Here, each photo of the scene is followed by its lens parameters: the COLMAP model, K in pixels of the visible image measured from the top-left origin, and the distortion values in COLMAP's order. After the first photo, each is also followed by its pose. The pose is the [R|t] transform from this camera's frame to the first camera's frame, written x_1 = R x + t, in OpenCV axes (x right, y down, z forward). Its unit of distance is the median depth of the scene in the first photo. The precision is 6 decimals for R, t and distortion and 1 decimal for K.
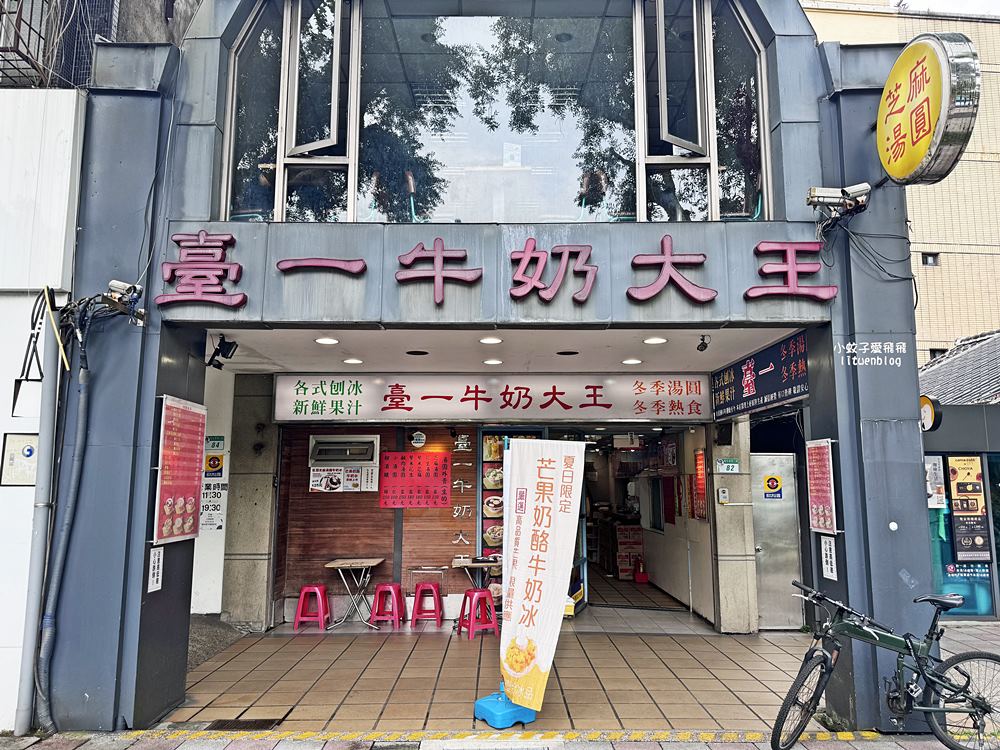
lens RADIAL K [[707.5, 0, 500.0], [0, 707.5, 375.0], [0, 0, 1]] dist [0.118510, -0.197924]
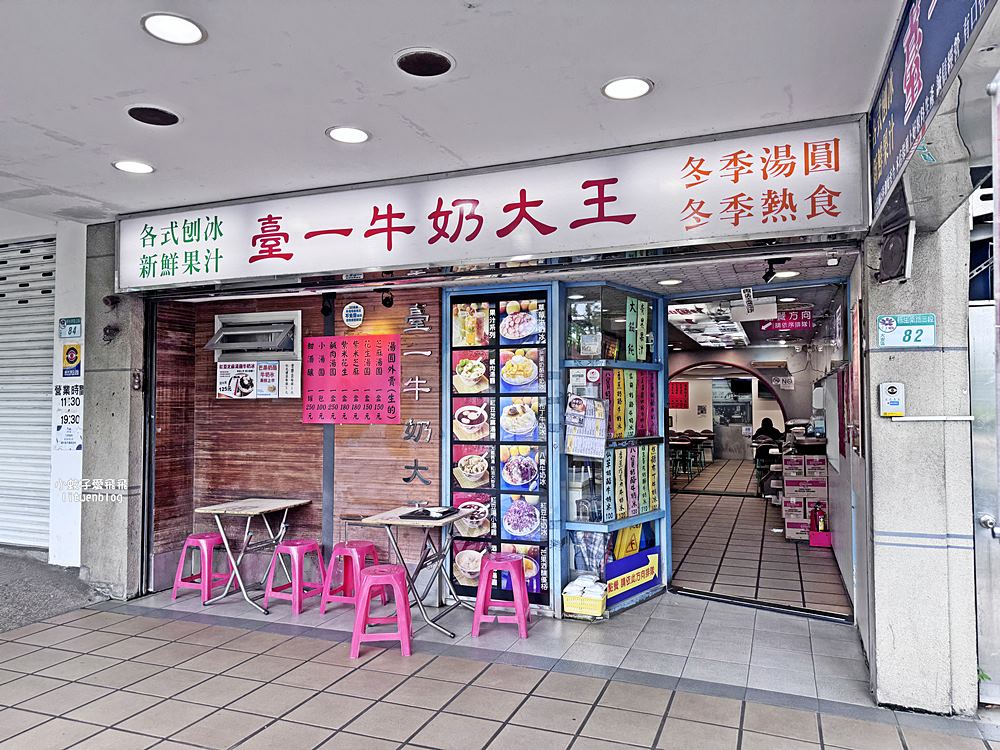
lens RADIAL K [[707.5, 0, 500.0], [0, 707.5, 375.0], [0, 0, 1]] dist [0.118510, -0.197924]
pose [[0.933404, -0.016285, -0.358459, 0.240323], [0.056851, 0.993063, 0.102922, 0.092877], [0.354296, -0.116447, 0.927855, 0.501553]]
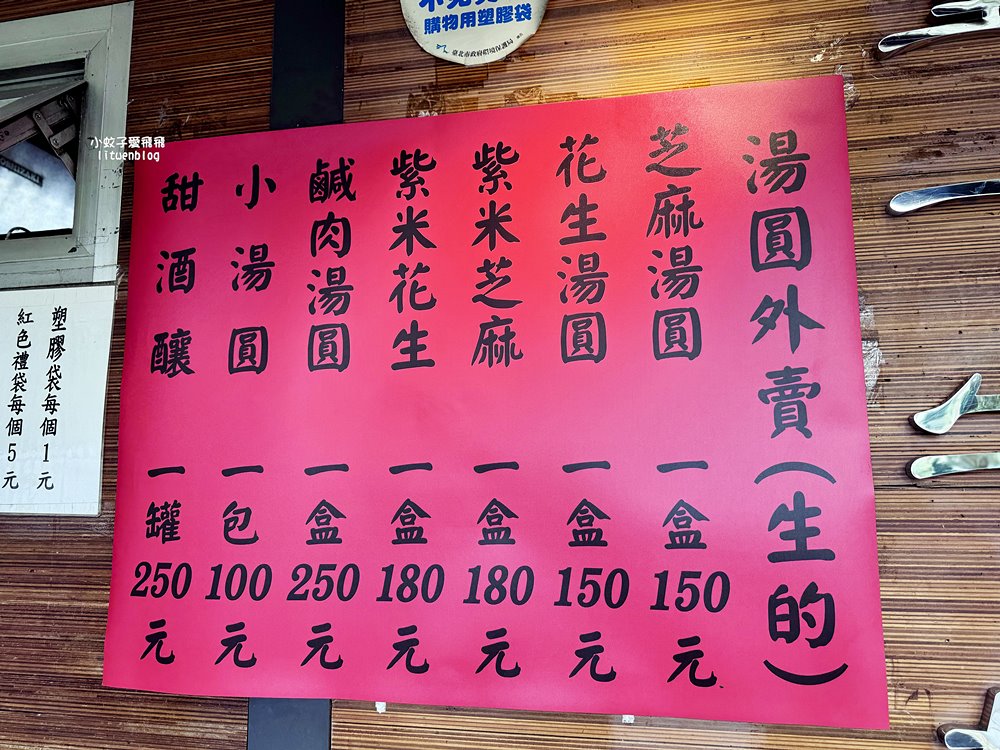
lens RADIAL K [[874.1, 0, 460.8], [0, 874.1, 377.1], [0, 0, 1]] dist [0.013578, -0.000536]
pose [[0.970699, -0.035418, -0.237675, -0.097478], [0.032691, 0.999347, -0.015410, 0.156691], [0.238066, 0.007189, 0.971222, 0.949283]]
